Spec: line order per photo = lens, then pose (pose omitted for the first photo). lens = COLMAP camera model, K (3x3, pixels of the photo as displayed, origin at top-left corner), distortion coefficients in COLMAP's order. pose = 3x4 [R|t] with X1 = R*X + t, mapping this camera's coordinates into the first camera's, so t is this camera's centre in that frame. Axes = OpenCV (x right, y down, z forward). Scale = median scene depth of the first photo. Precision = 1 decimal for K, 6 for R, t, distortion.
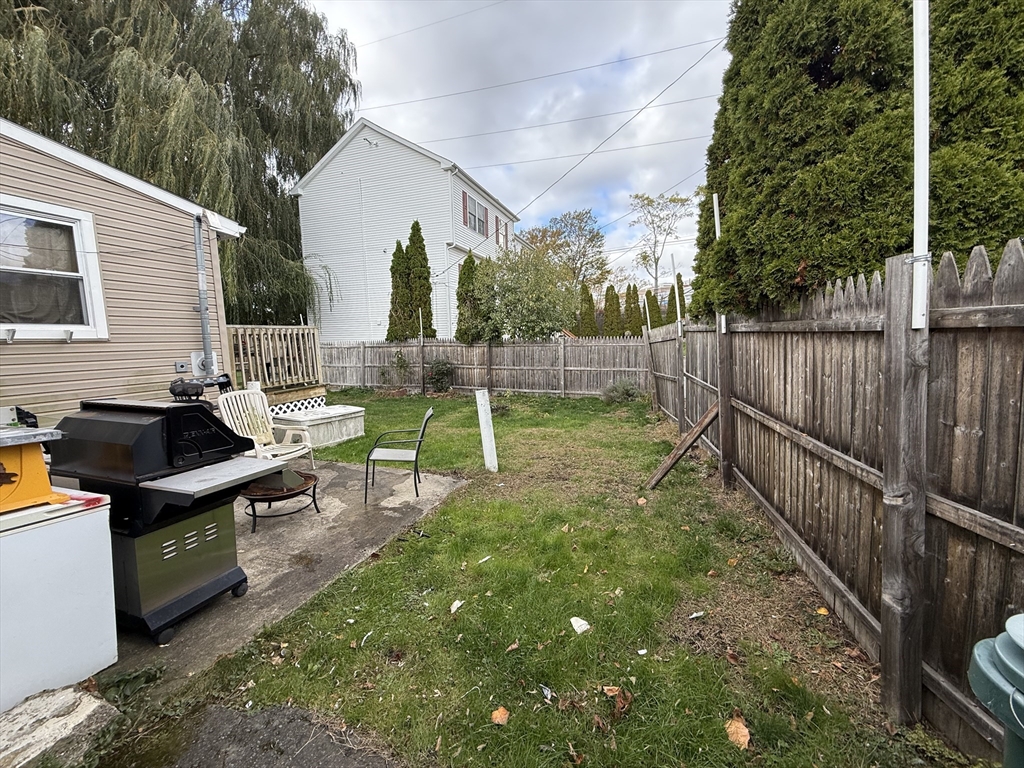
lens RADIAL K [[412.2, 0, 514.6], [0, 412.2, 381.8], [0, 0, 1]] dist [0.000715, 0.000066]
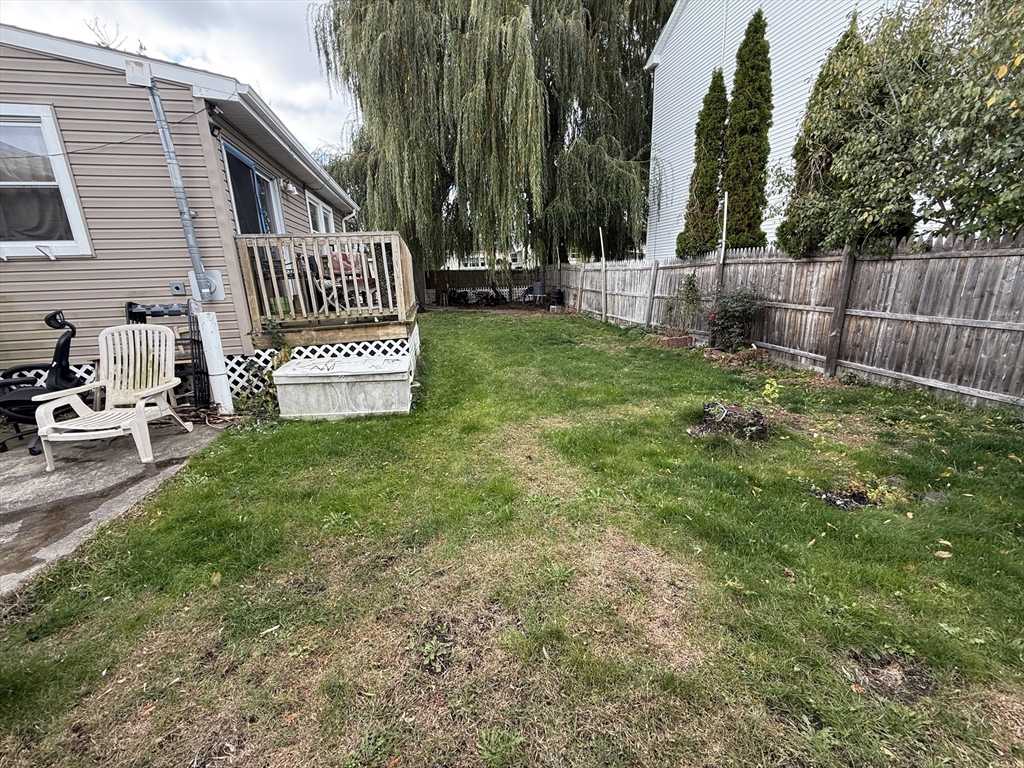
lens RADIAL K [[409.8, 0, 510.1], [0, 409.8, 383.2], [0, 0, 1]] dist [0.000932, 0.000496]
pose [[0.534855, 0.214435, -0.817280, 0.204057], [-0.065754, 0.974890, 0.212756, -0.051393], [0.842381, -0.060054, 0.535525, 0.799279]]
